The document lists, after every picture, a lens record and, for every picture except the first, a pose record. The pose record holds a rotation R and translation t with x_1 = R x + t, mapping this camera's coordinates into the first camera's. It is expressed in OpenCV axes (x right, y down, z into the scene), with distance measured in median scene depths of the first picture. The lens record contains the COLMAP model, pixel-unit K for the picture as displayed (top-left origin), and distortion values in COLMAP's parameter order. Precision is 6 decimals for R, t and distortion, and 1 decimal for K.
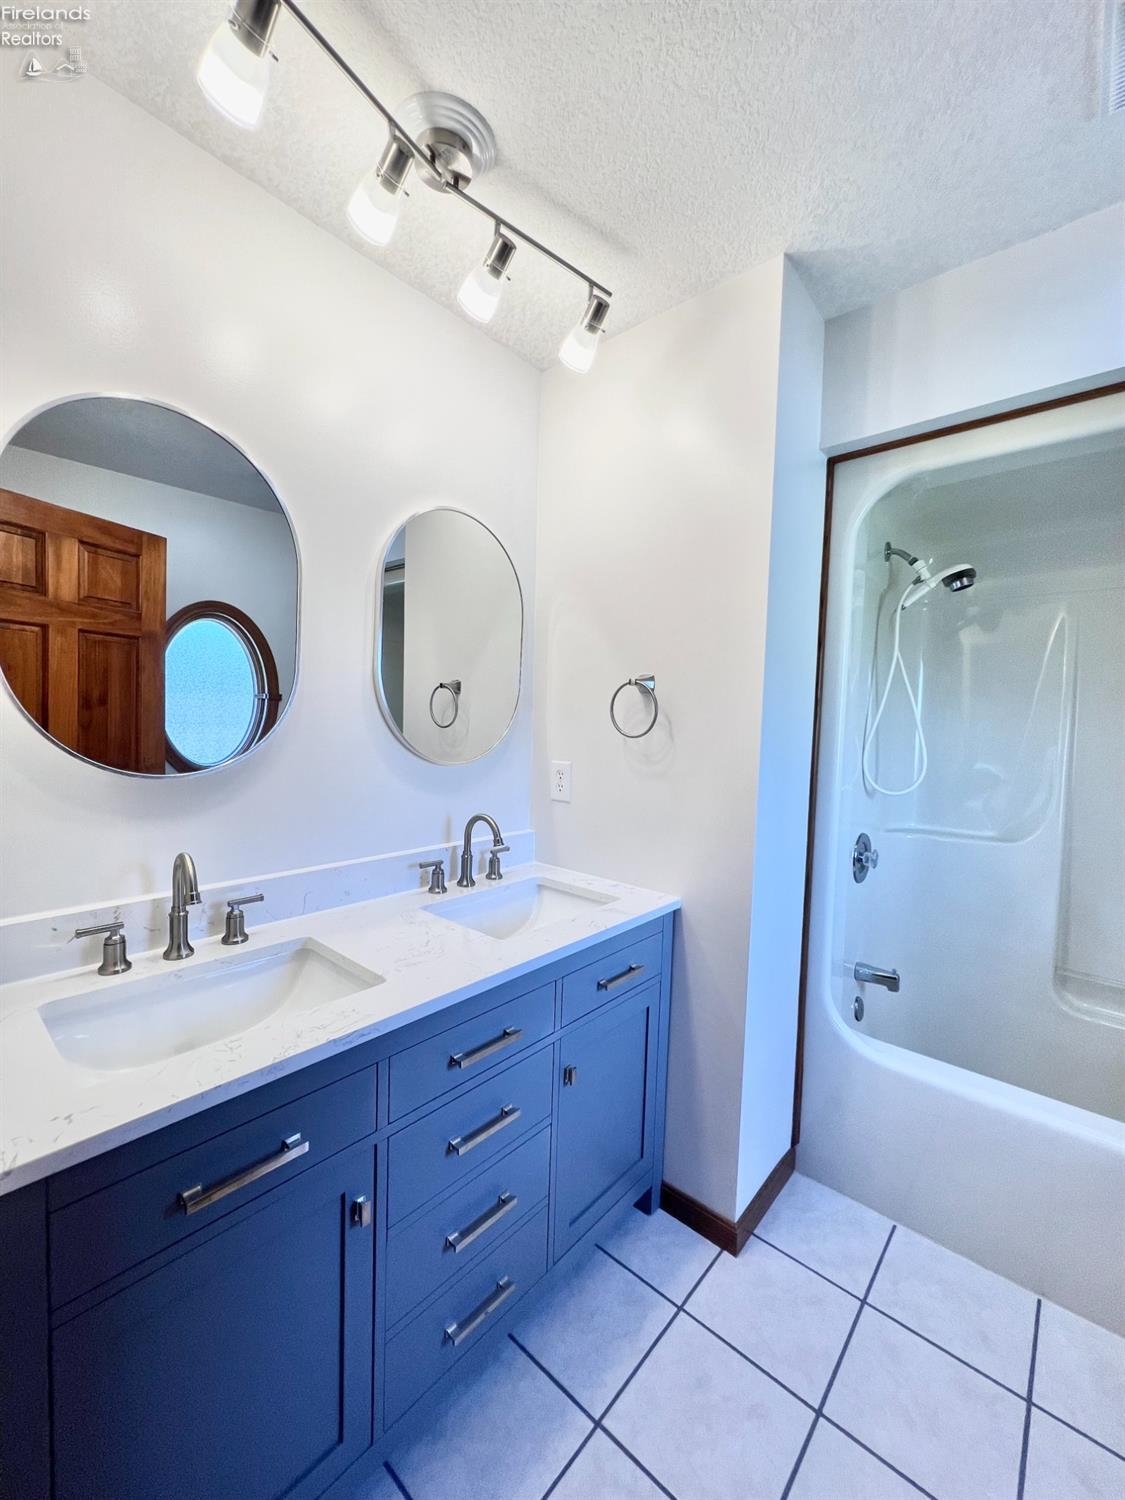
lens RADIAL K [[598.9, 0, 557.4], [0, 598.9, 751.3], [0, 0, 1]] dist [-0.002429, 0.000596]
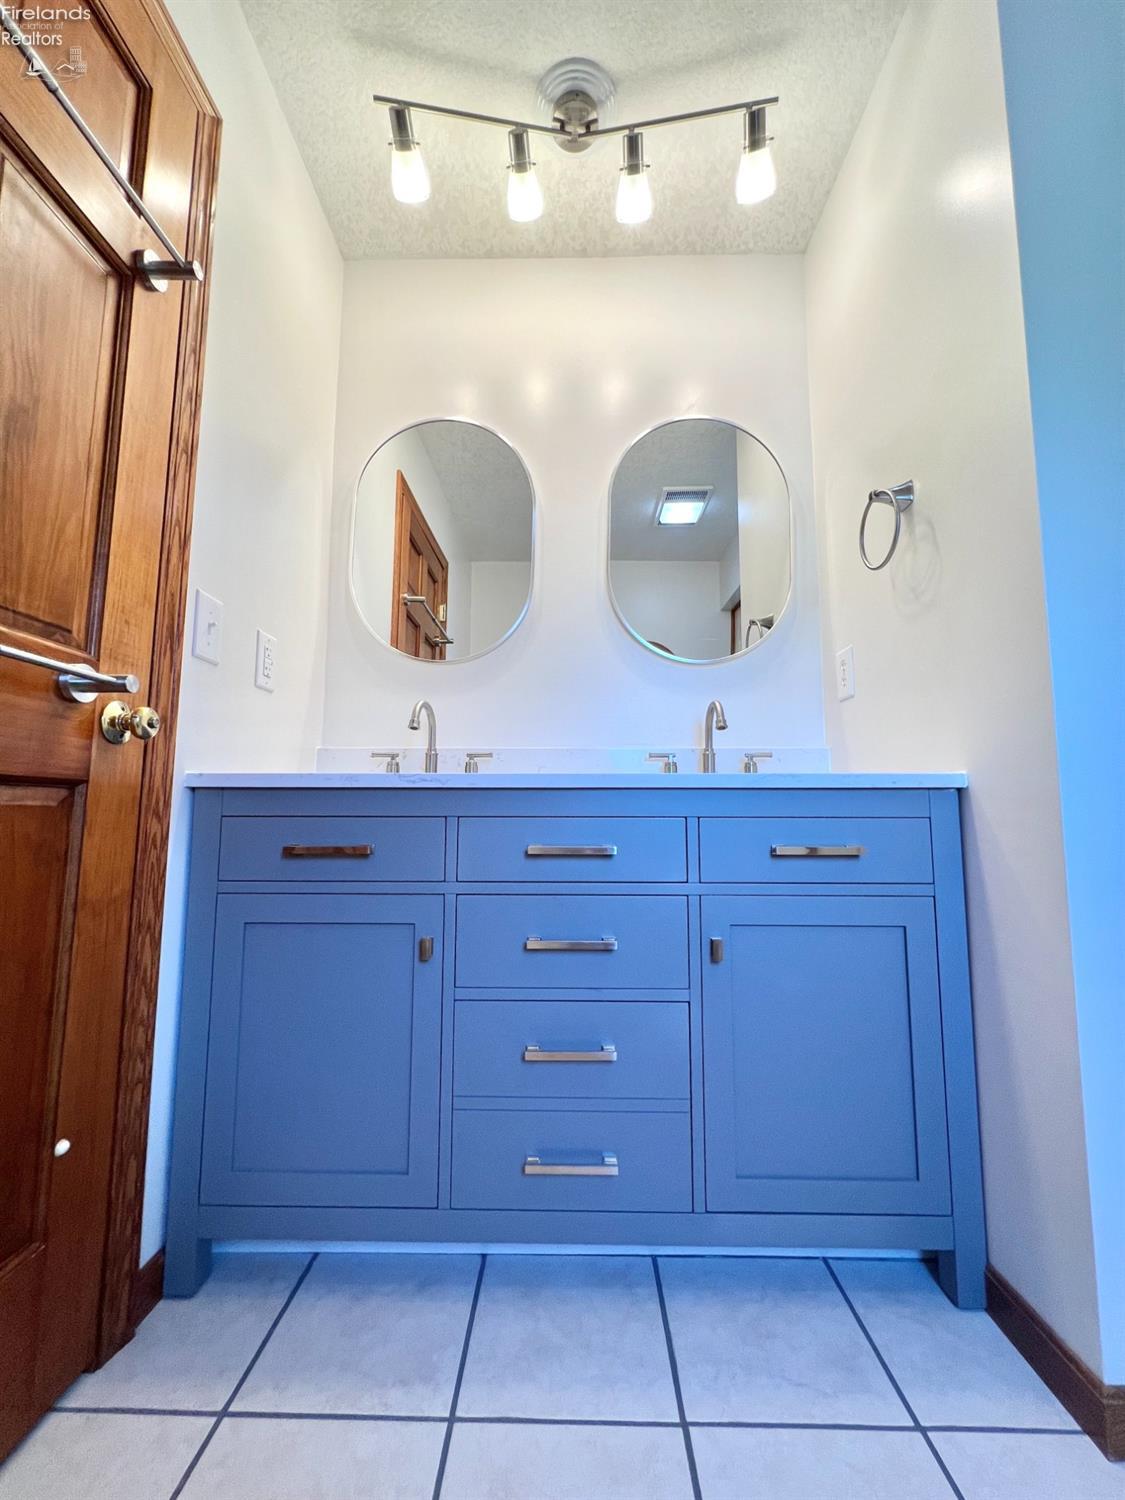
lens RADIAL K [[598.9, 0, 561.2], [0, 598.9, 750.1], [0, 0, 1]] dist [-0.002429, 0.000596]
pose [[0.650485, -0.105262, -0.752190, 0.512237], [-0.023877, 0.987026, -0.158773, 0.419975], [0.759144, 0.121240, 0.639532, 0.317678]]
